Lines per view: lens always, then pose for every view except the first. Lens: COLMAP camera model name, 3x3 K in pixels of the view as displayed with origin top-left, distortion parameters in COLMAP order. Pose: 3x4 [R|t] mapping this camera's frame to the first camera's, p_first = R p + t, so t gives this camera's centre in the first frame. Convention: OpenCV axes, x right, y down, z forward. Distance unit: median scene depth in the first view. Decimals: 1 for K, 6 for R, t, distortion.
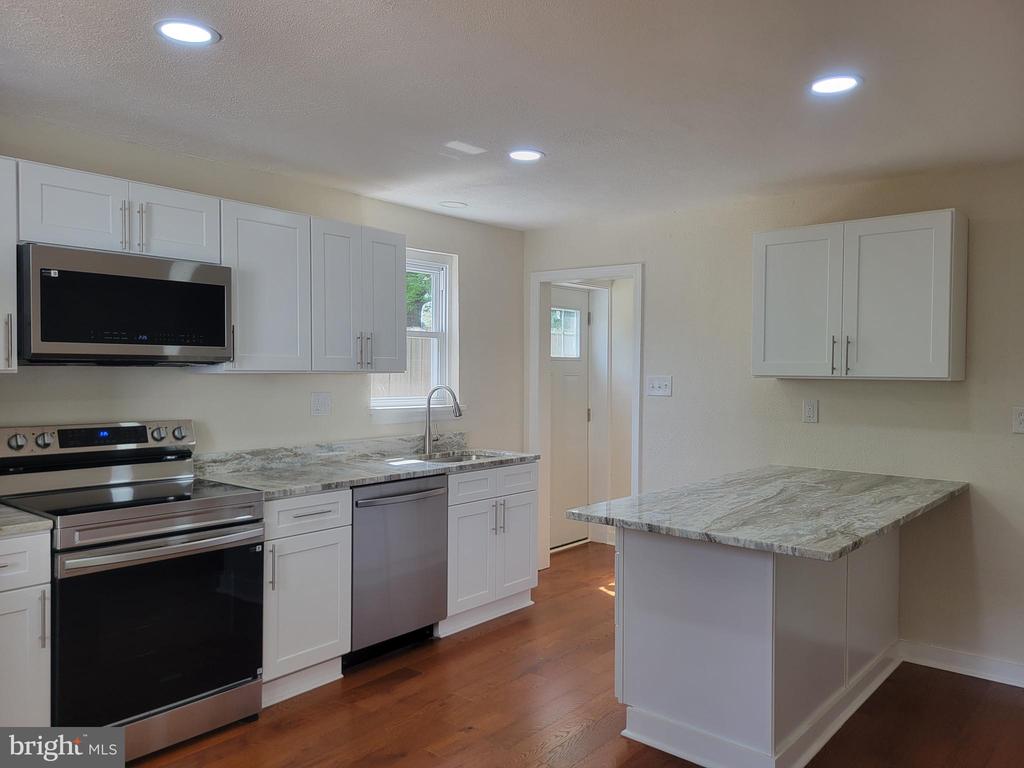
lens RADIAL K [[768.5, 0, 512.0], [0, 768.5, 384.0], [0, 0, 1]] dist [0.060895, -0.048849]
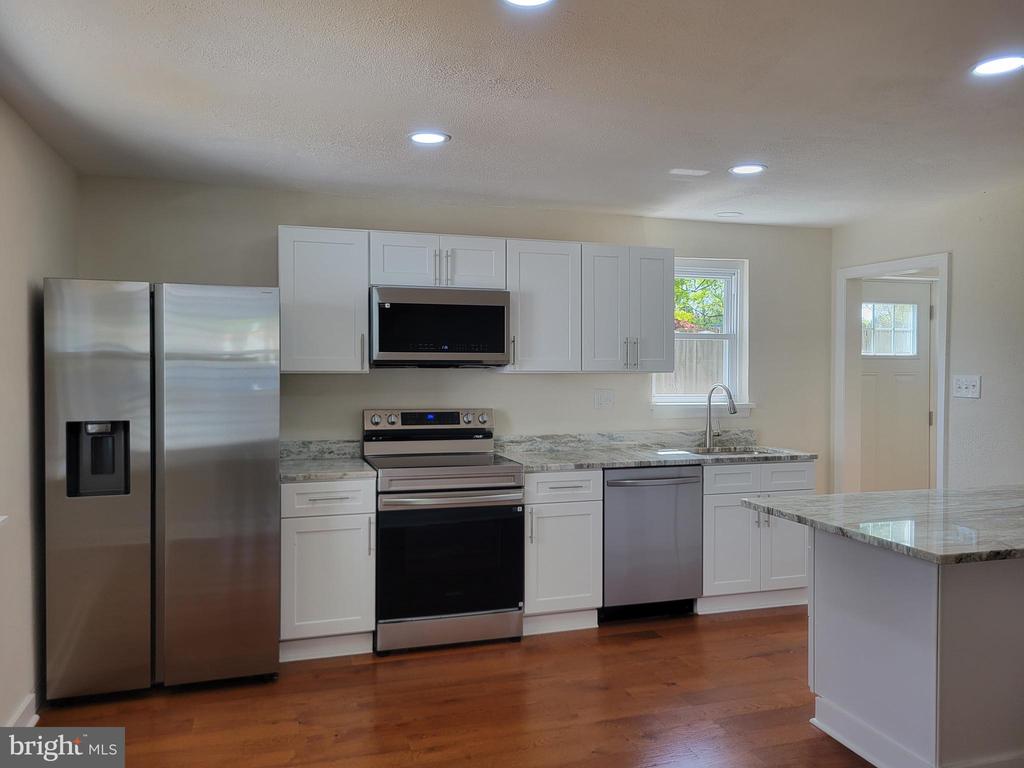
lens RADIAL K [[775.6, 0, 513.6], [0, 775.6, 381.4], [0, 0, 1]] dist [0.053223, -0.002444]
pose [[0.844703, 0.005163, -0.535210, 0.317684], [-0.006622, 0.999978, -0.000805, 0.000738], [0.535194, 0.004224, 0.844719, -0.088011]]
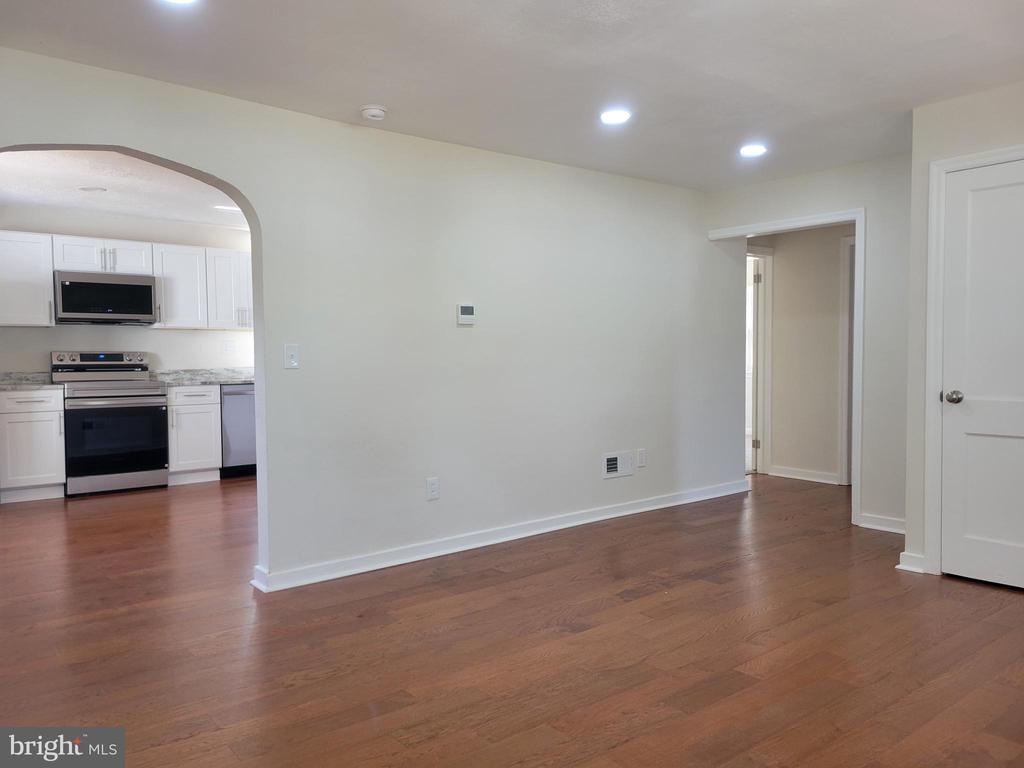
lens RADIAL K [[763.8, 0, 513.5], [0, 763.8, 389.2], [0, 0, 1]] dist [0.059375, -0.042389]
pose [[0.980456, -0.004793, -0.196679, 0.930351], [0.009749, 0.999659, 0.024237, 0.104646], [0.196496, -0.025680, 0.980168, -0.805942]]
